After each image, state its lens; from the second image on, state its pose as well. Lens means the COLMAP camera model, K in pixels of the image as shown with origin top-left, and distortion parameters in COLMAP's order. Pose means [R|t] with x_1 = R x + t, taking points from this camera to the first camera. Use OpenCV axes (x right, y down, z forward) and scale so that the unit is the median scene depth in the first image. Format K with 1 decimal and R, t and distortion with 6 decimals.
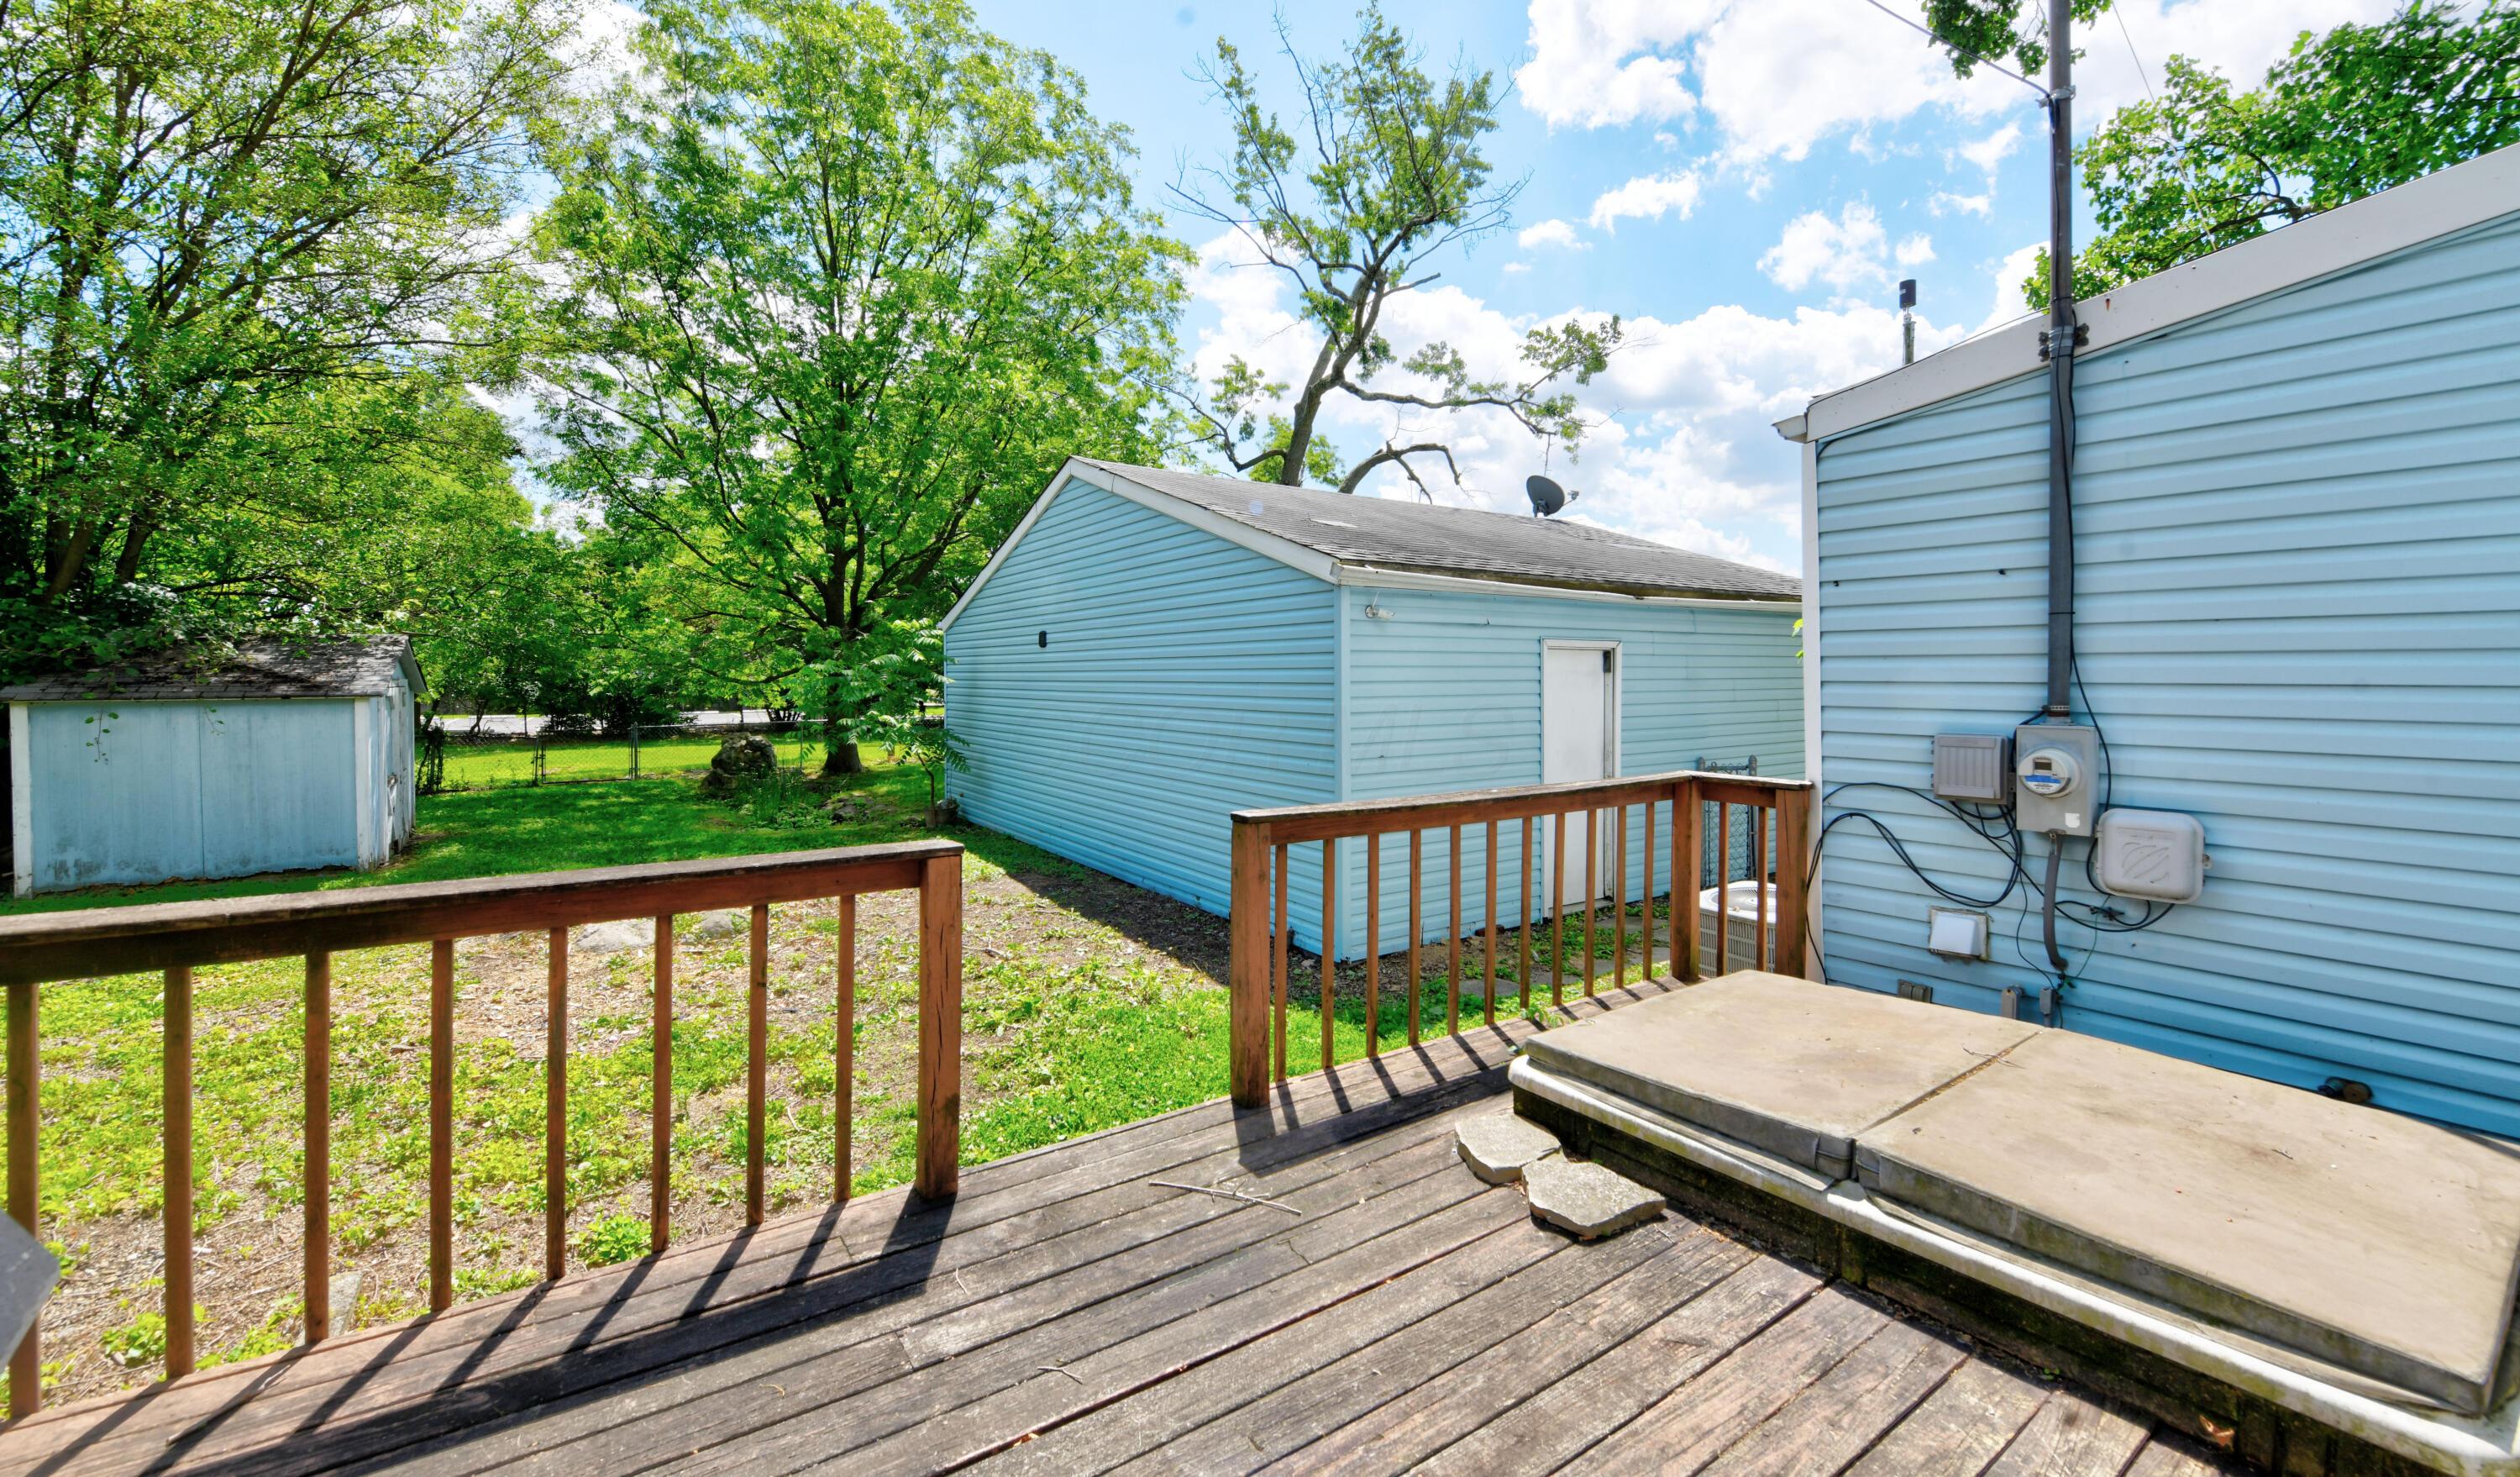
lens RADIAL K [[1022.2, 0, 1260.1], [0, 1022.2, 680.6], [0, 0, 1]] dist [-0.001256, -0.000031]
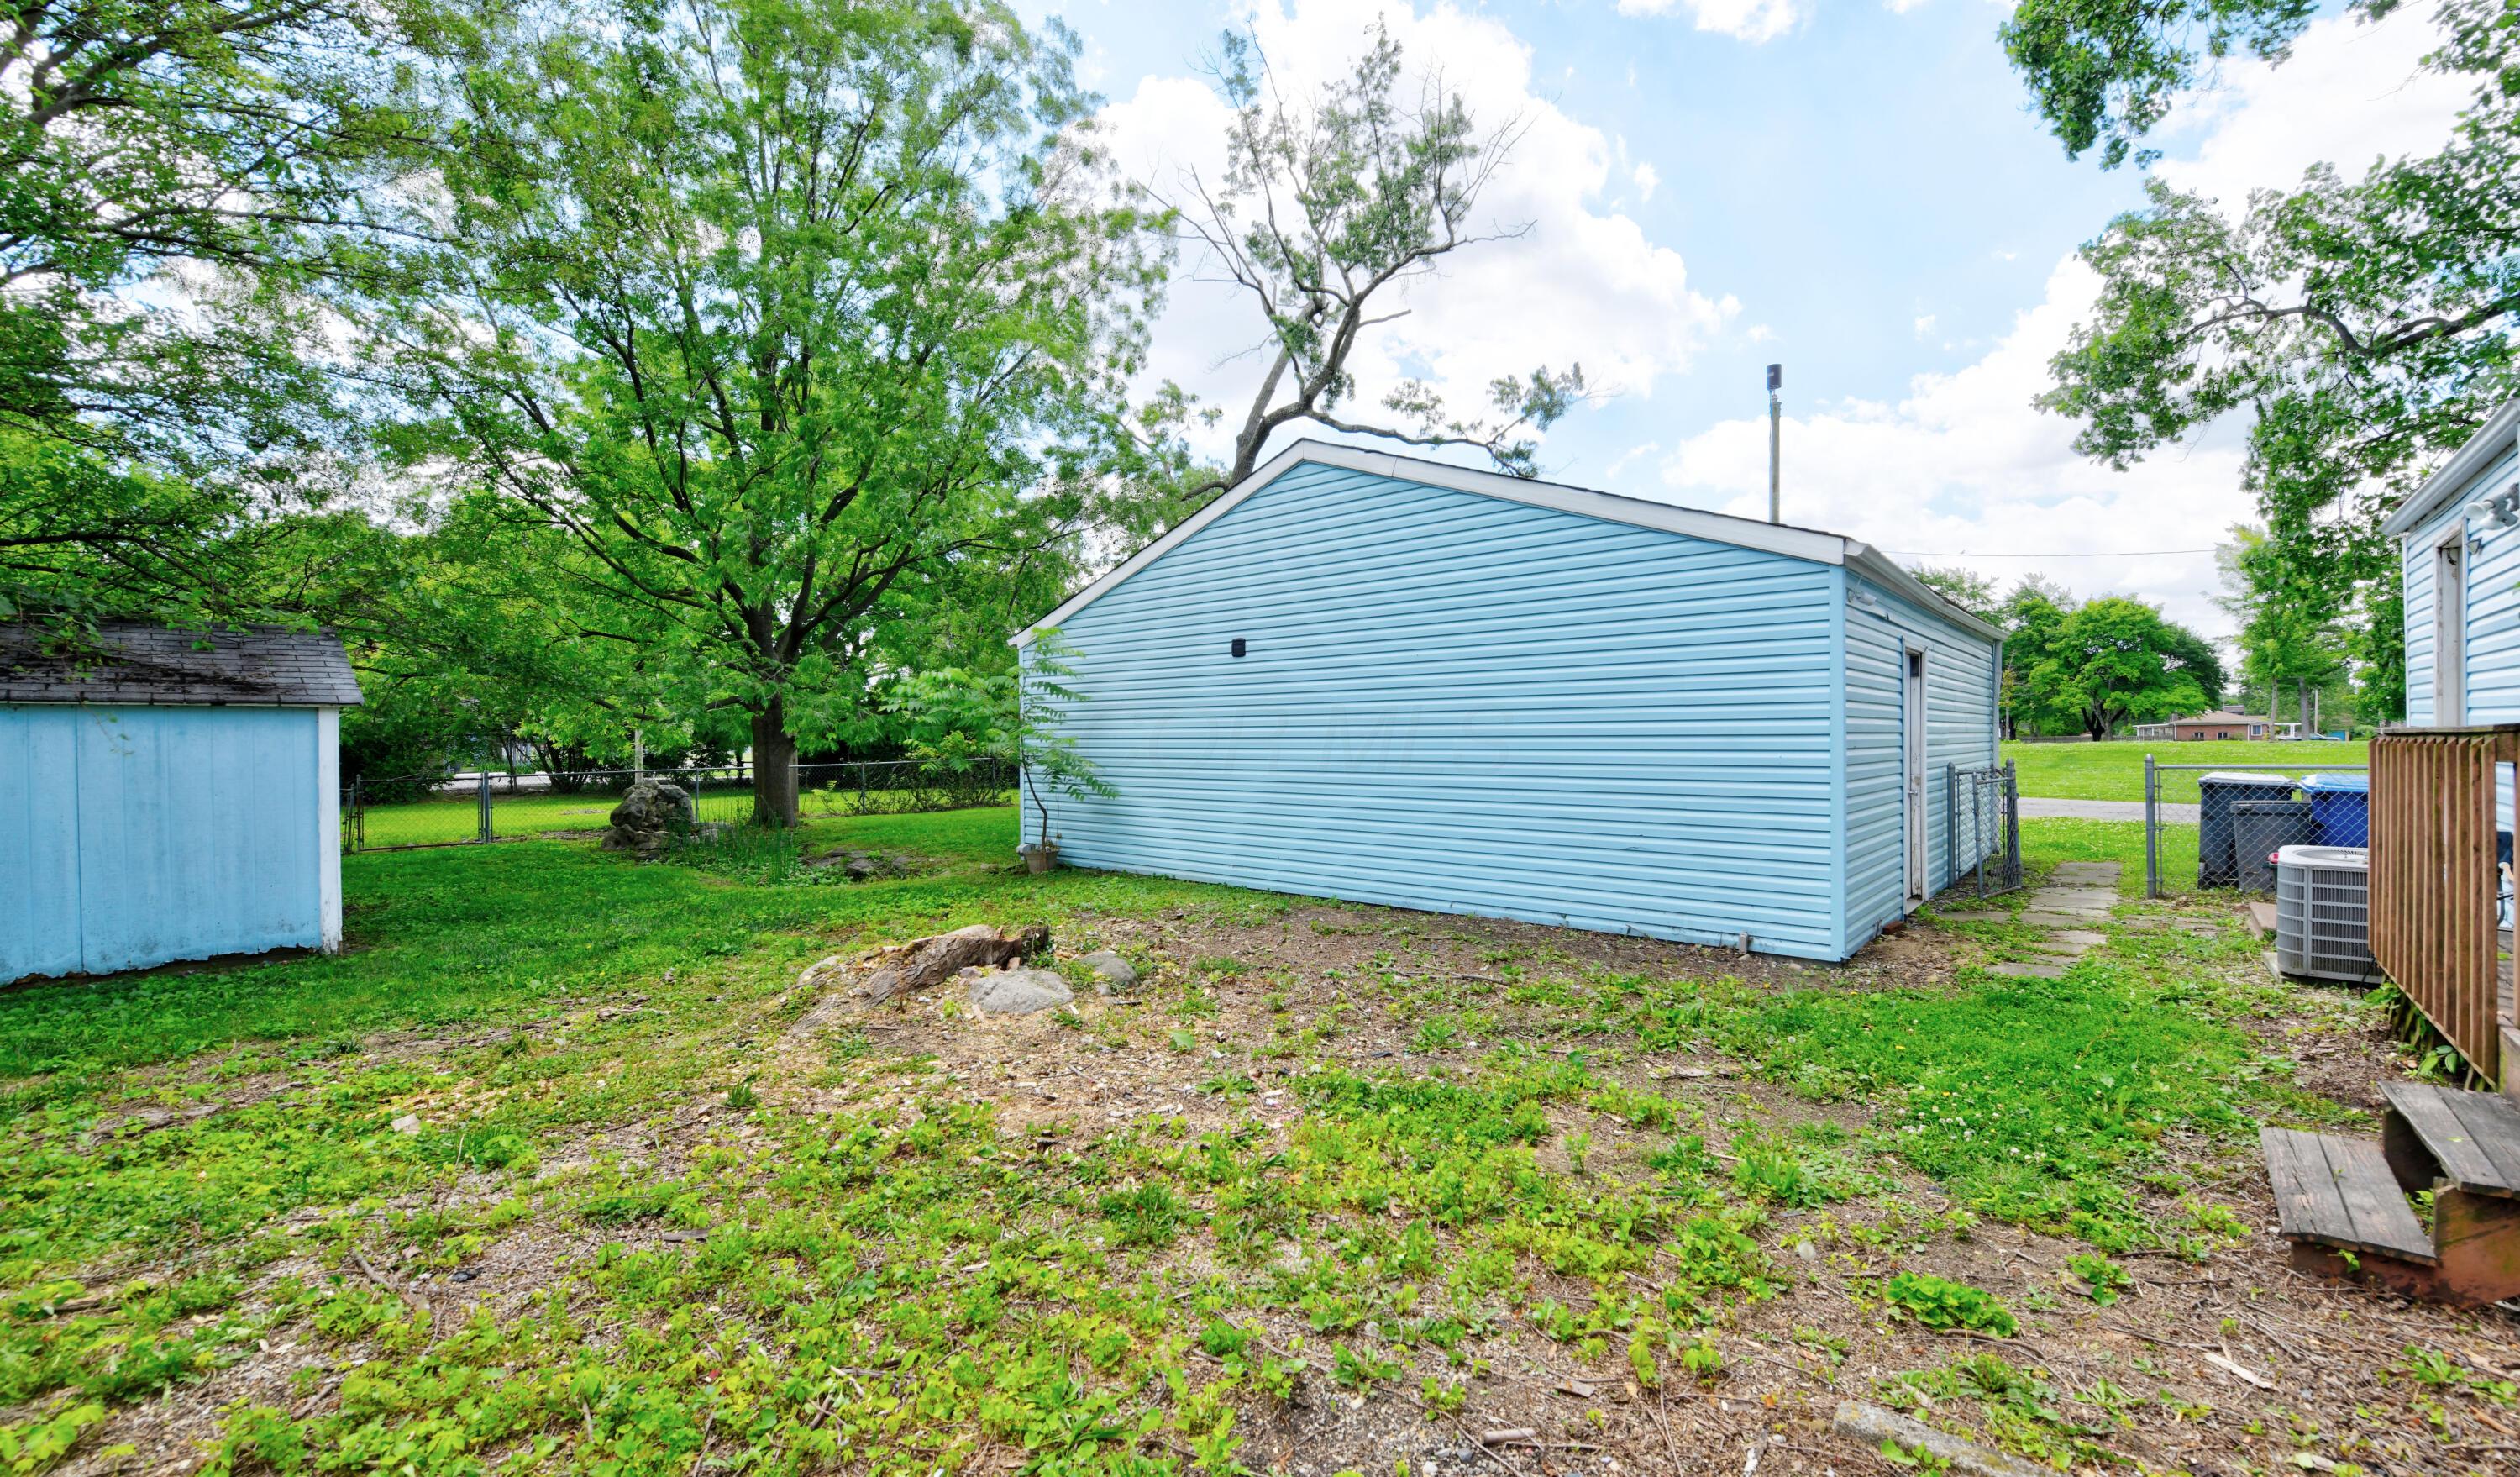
lens RADIAL K [[1022.2, 0, 1271.7], [0, 1022.2, 737.8], [0, 0, 1]] dist [-0.001256, -0.000031]
pose [[0.963762, -0.004023, 0.266732, -0.229184], [0.005684, 0.999969, -0.005456, 0.022783], [-0.266702, 0.006775, 0.963755, 0.084239]]
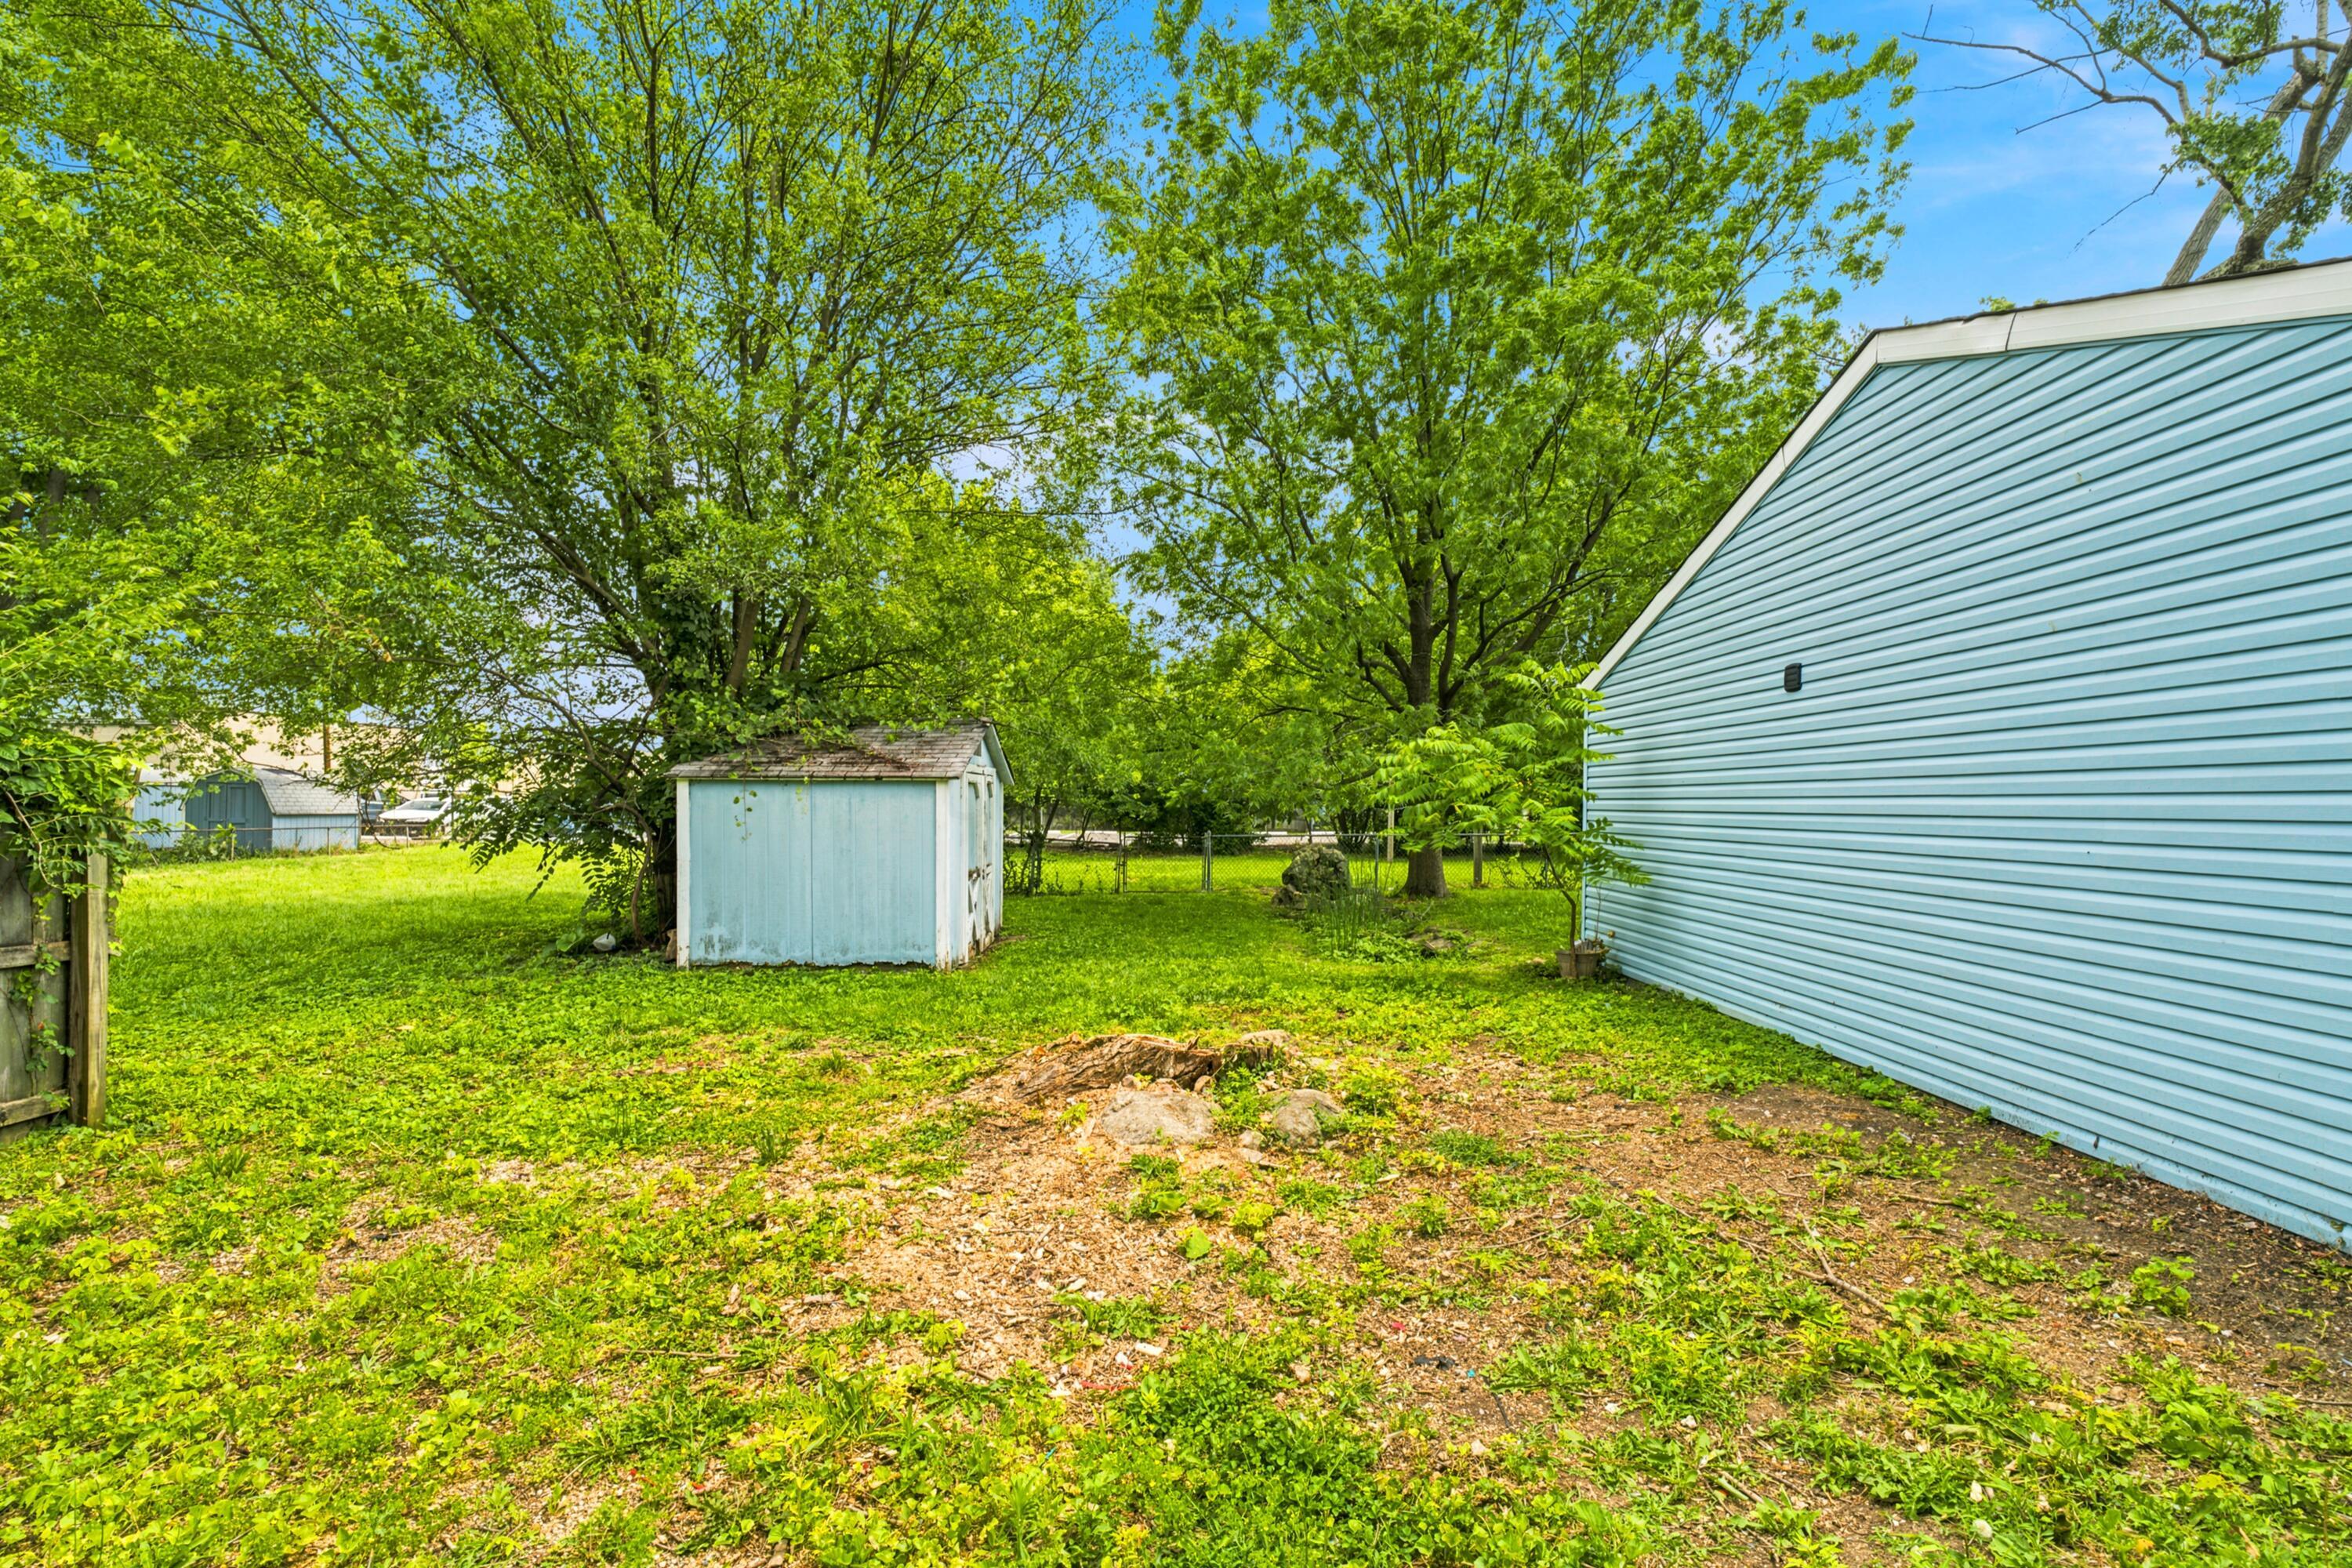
lens RADIAL K [[1107.2, 0, 1179.4], [0, 1107.2, 798.3], [0, 0, 1]] dist [-0.001682, -0.000116]
pose [[0.832102, 0.005277, -0.554598, -0.084579], [-0.010856, 0.999918, -0.006773, 0.019449], [0.554517, 0.011657, 0.832091, 0.160954]]
